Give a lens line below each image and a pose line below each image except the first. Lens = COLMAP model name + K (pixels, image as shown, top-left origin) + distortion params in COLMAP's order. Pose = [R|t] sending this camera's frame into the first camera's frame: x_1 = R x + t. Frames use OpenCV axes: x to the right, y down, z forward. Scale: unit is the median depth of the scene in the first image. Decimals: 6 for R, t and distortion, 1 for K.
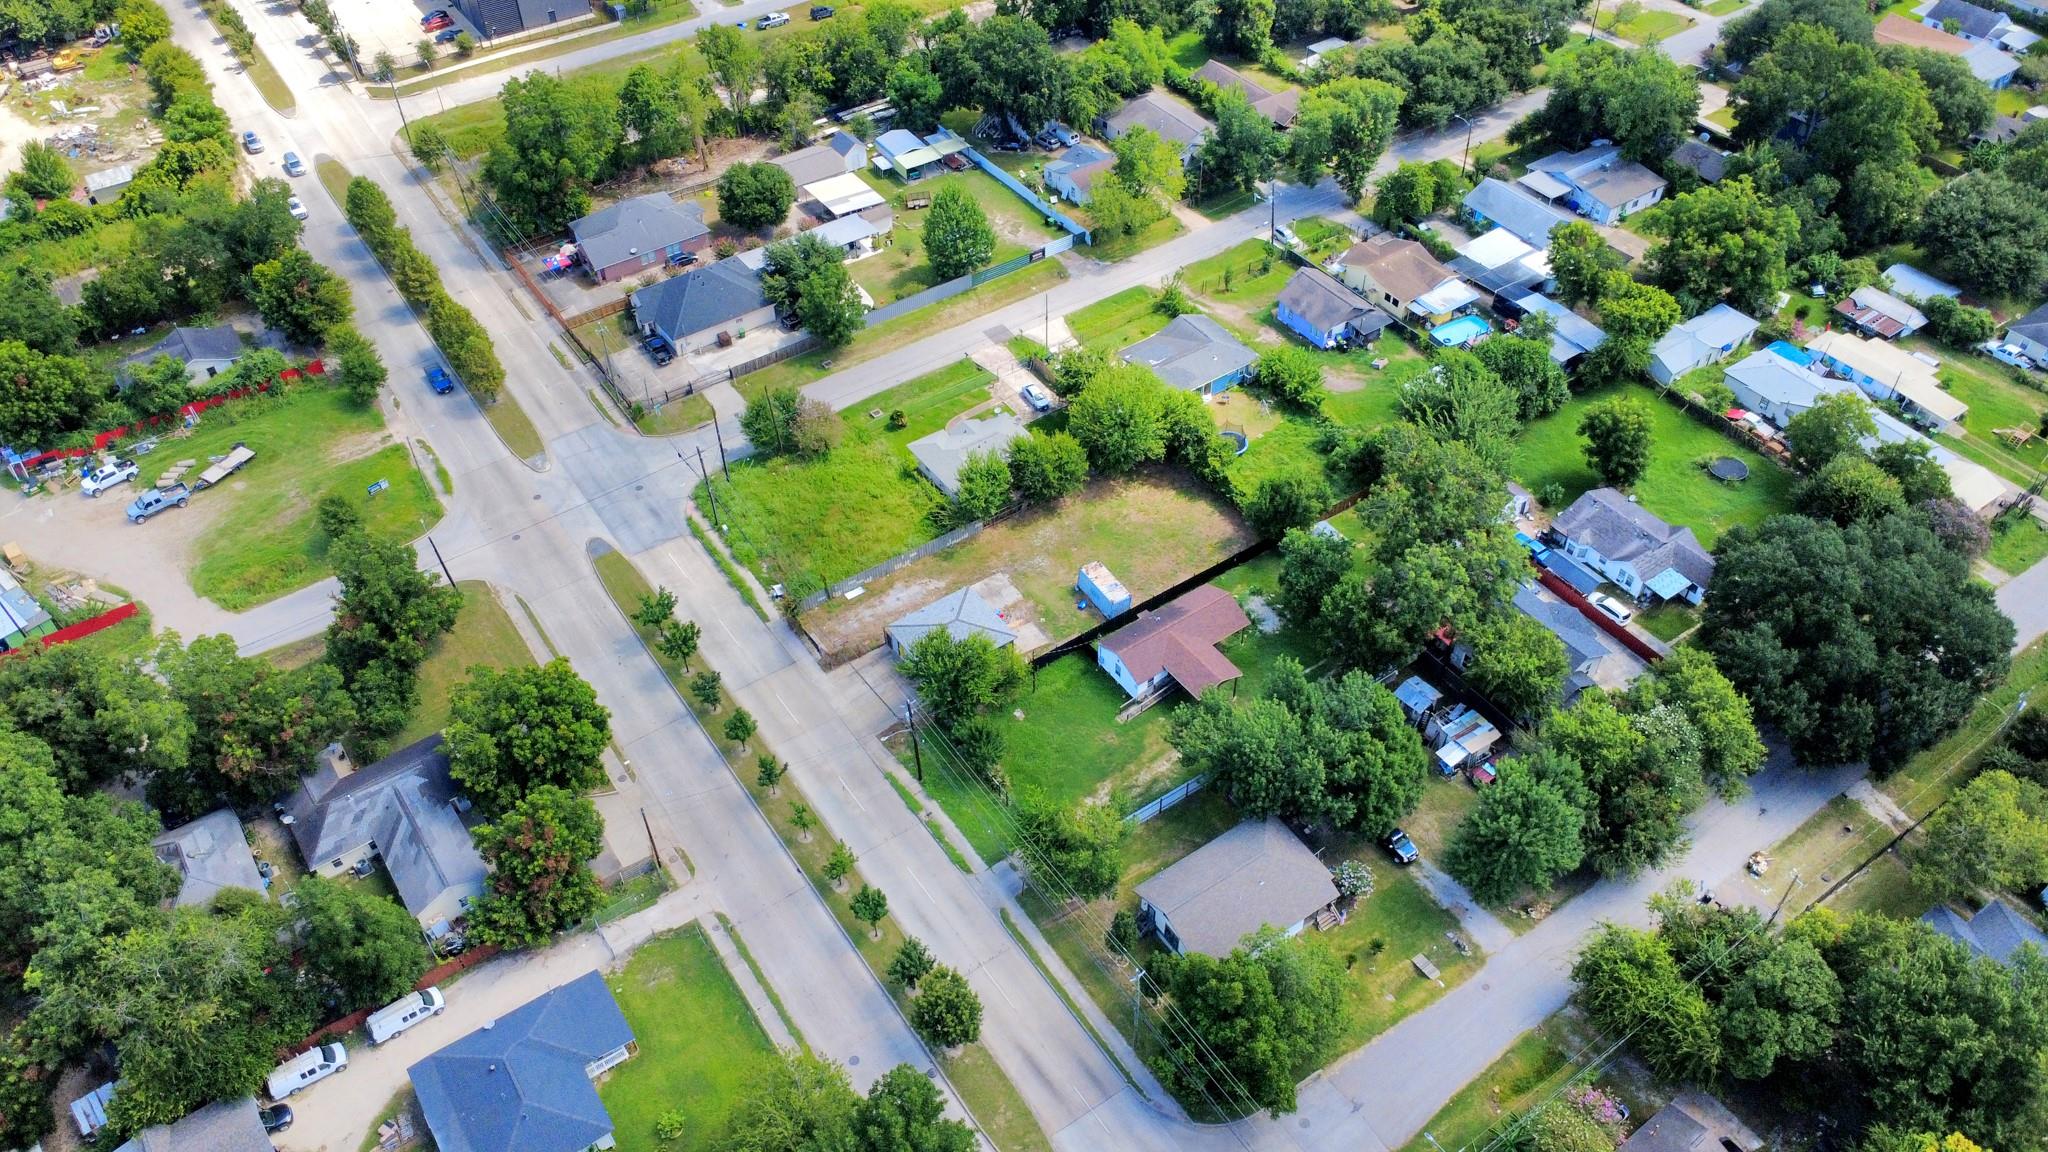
lens RADIAL K [[1496.8, 0, 1024.9], [0, 1496.8, 571.8], [0, 0, 1]] dist [0.002933, -0.001081]
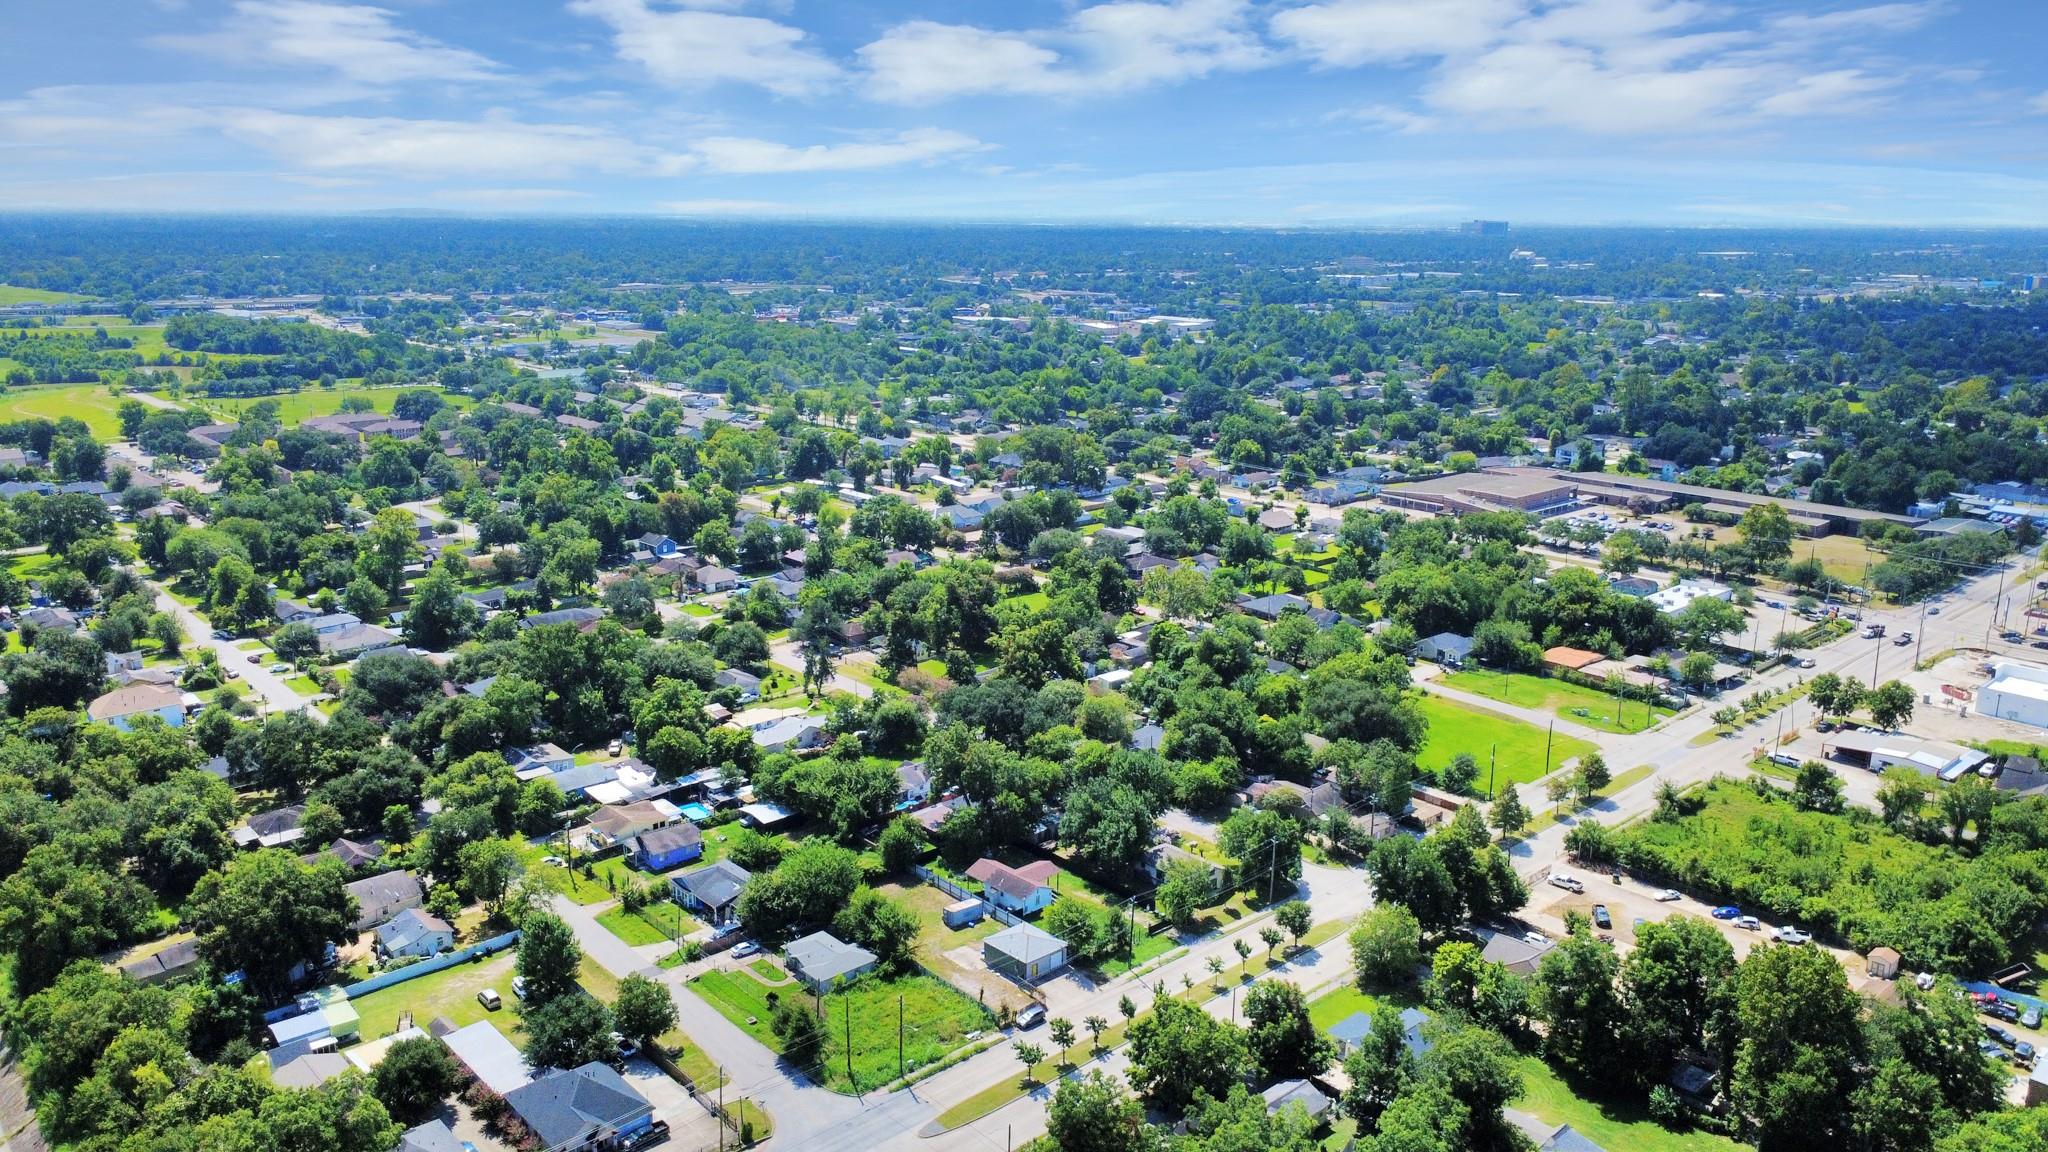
lens RADIAL K [[1496.8, 0, 1024.9], [0, 1496.8, 571.8], [0, 0, 1]] dist [0.002933, -0.001081]
pose [[-0.125319, -0.225686, 0.966106, -1.164637], [0.689115, 0.680744, 0.248413, -0.482657], [-0.713734, 0.696889, 0.070214, 0.519891]]
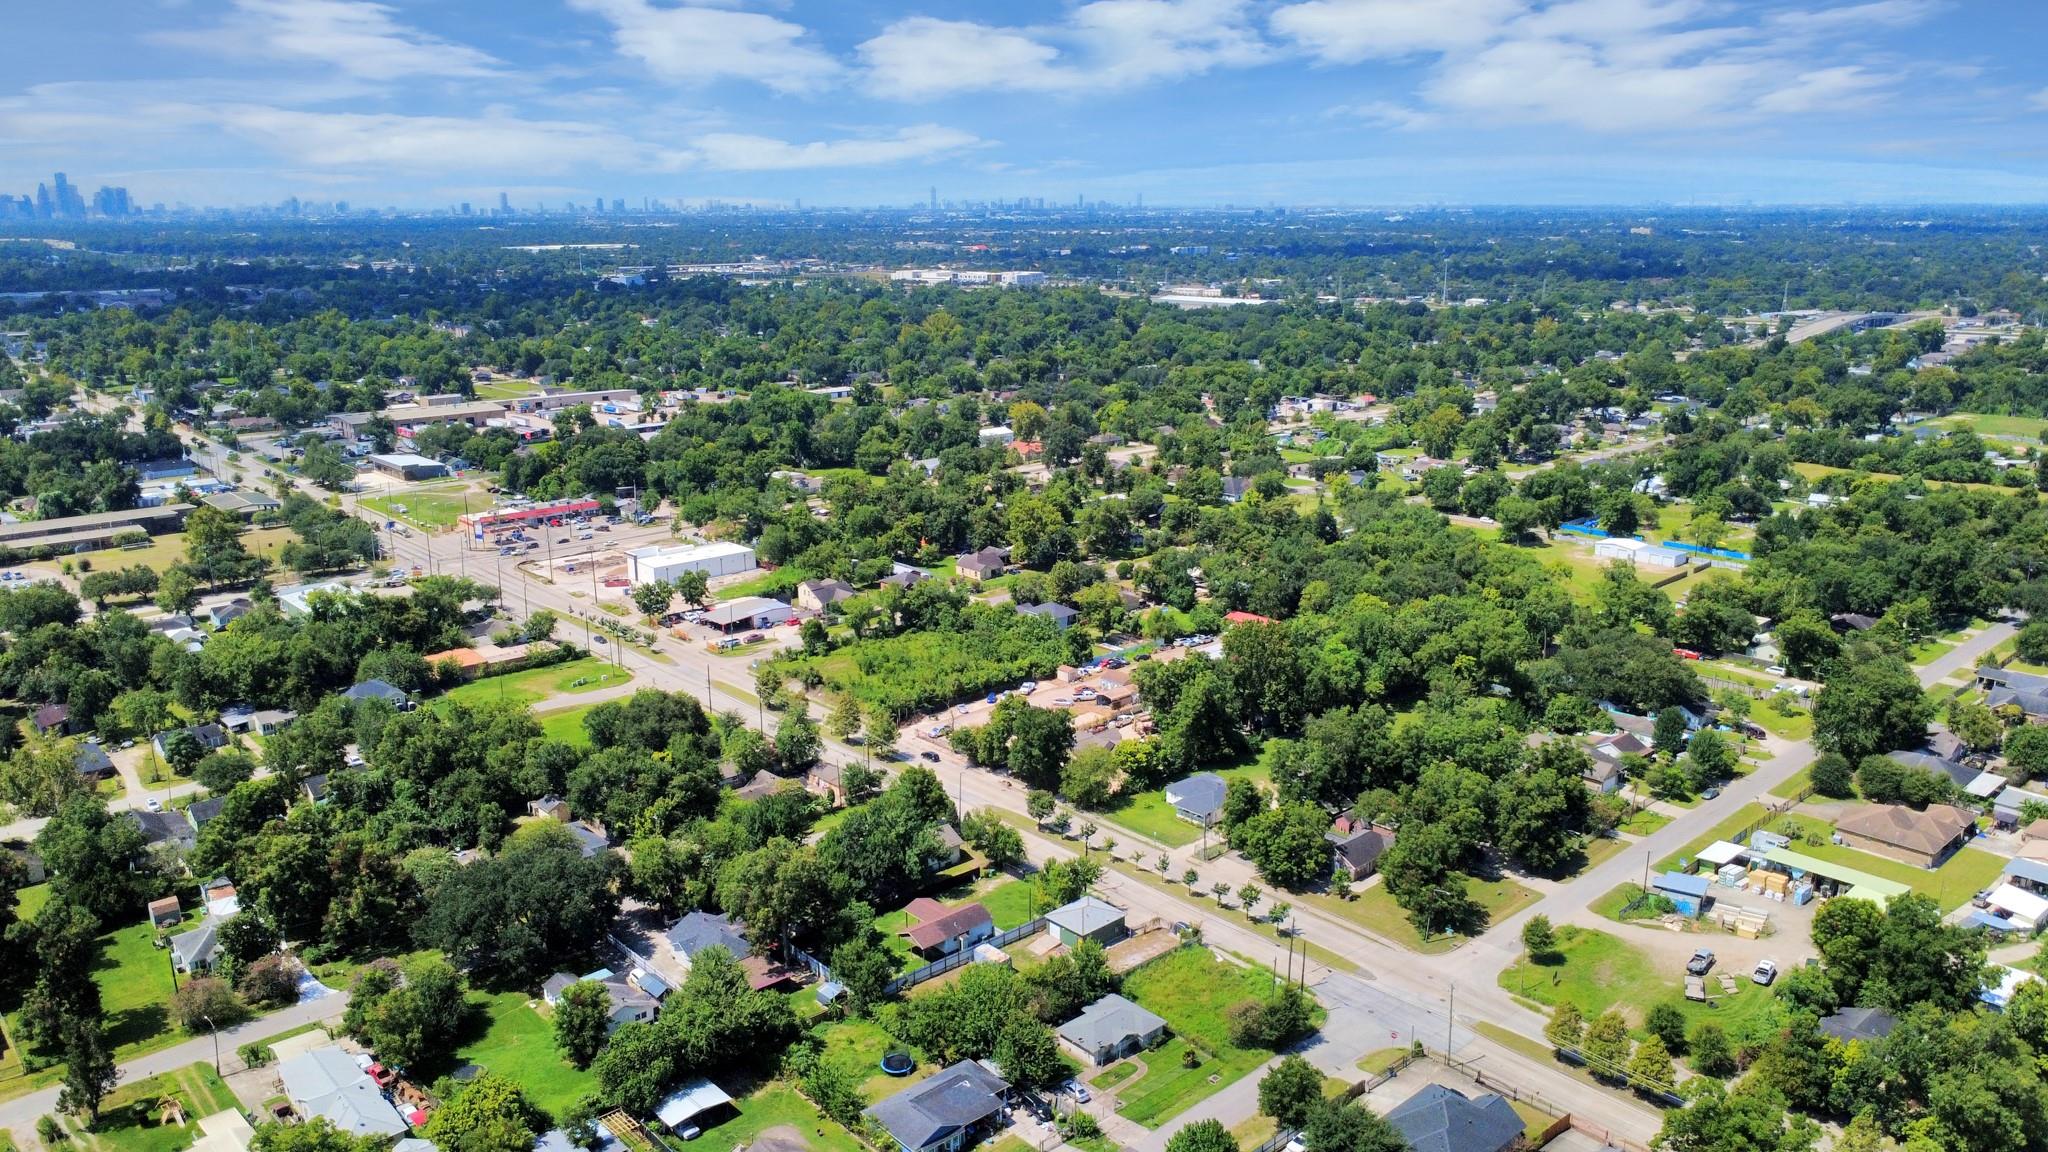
lens RADIAL K [[1496.8, 0, 1024.9], [0, 1496.8, 571.8], [0, 0, 1]] dist [0.002933, -0.001081]
pose [[-0.991840, 0.044039, -0.119644, 0.153296], [-0.078823, 0.525769, 0.846968, -1.211385], [0.100205, 0.849487, -0.518007, 1.231097]]
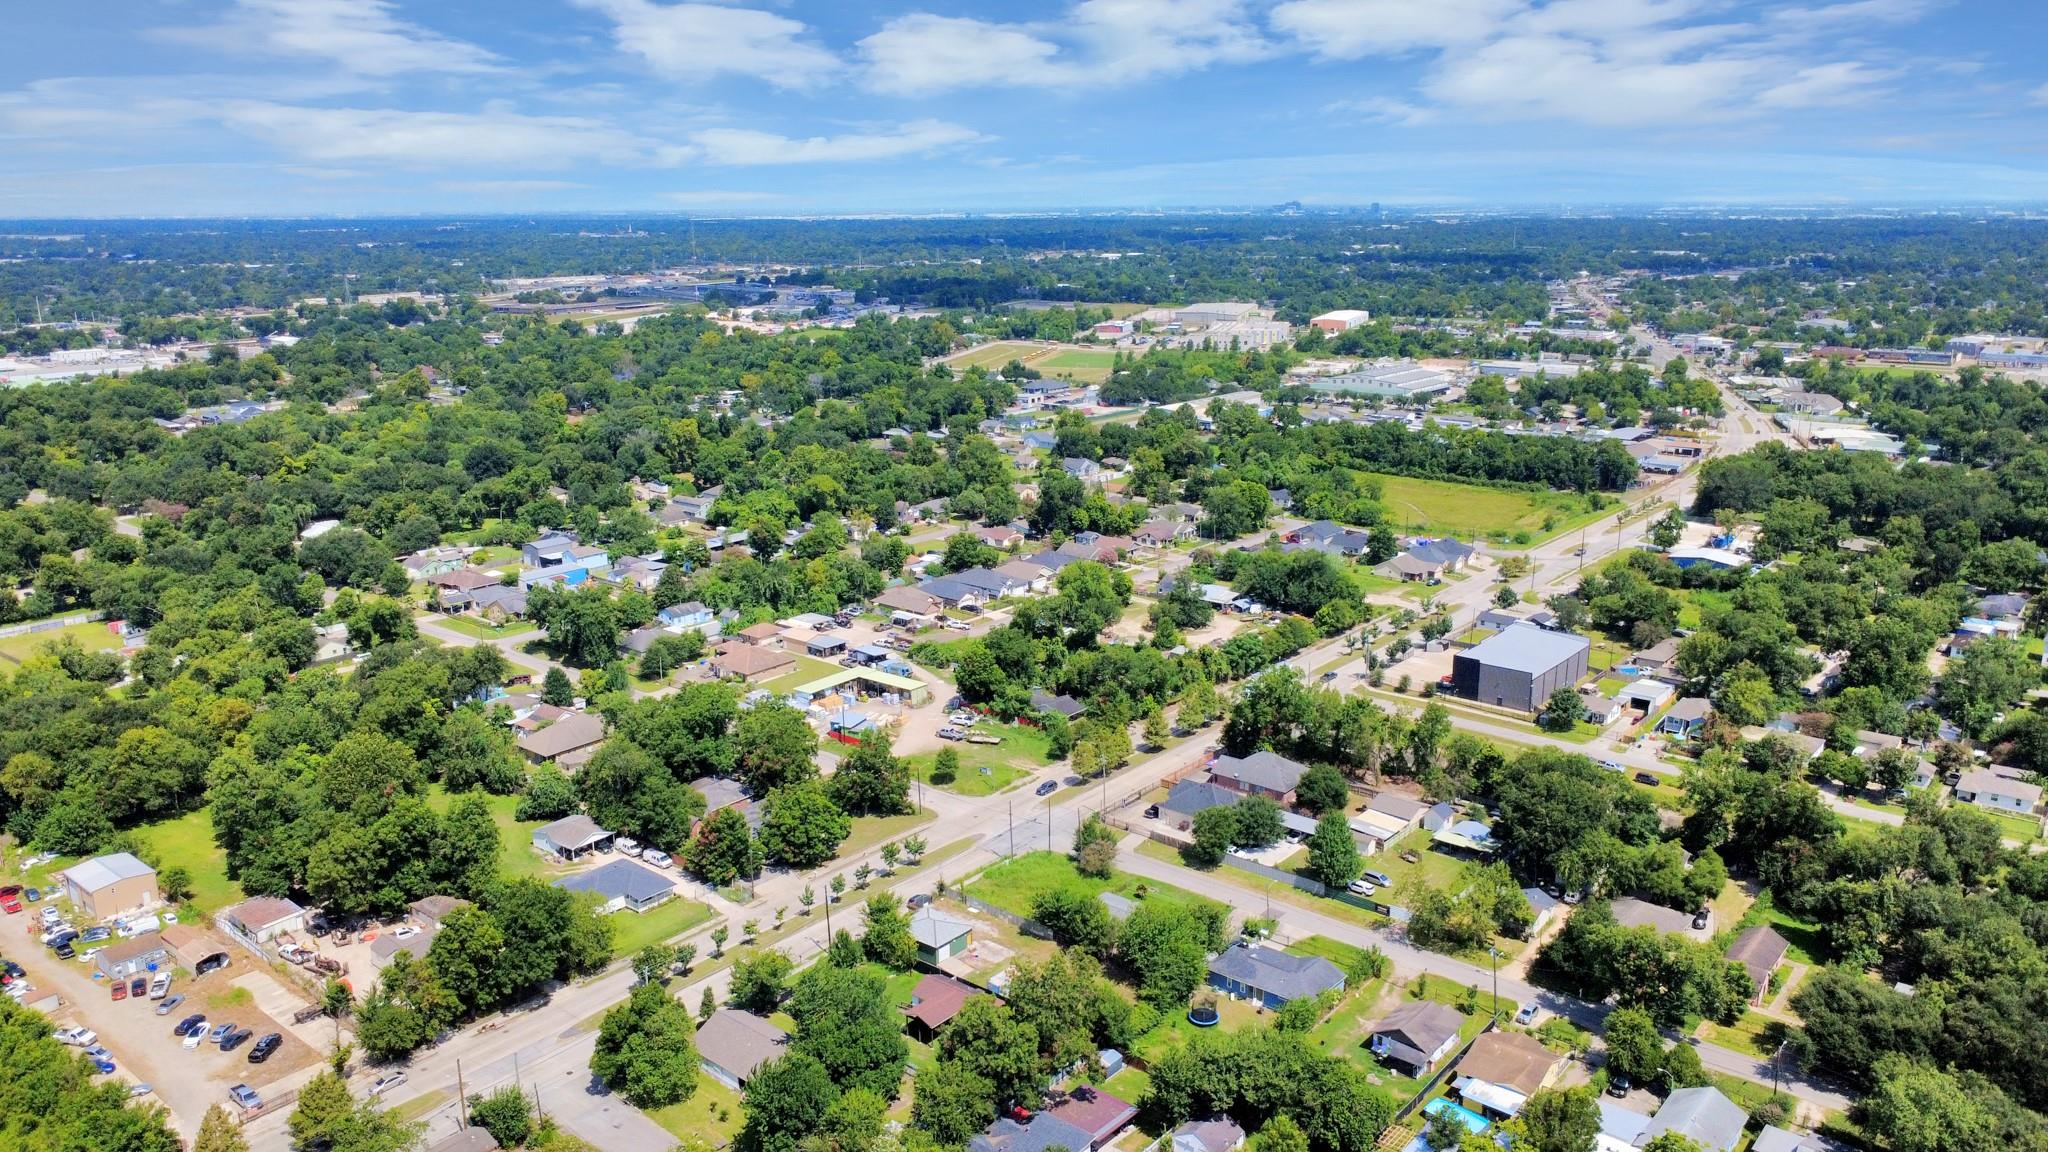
lens RADIAL K [[1496.8, 0, 1024.9], [0, 1496.8, 571.8], [0, 0, 1]] dist [0.002933, -0.001081]
pose [[0.263447, 0.240104, -0.934316, 1.098896], [-0.671241, 0.741238, 0.001217, -0.246238], [0.692842, 0.626830, 0.356445, 0.230575]]
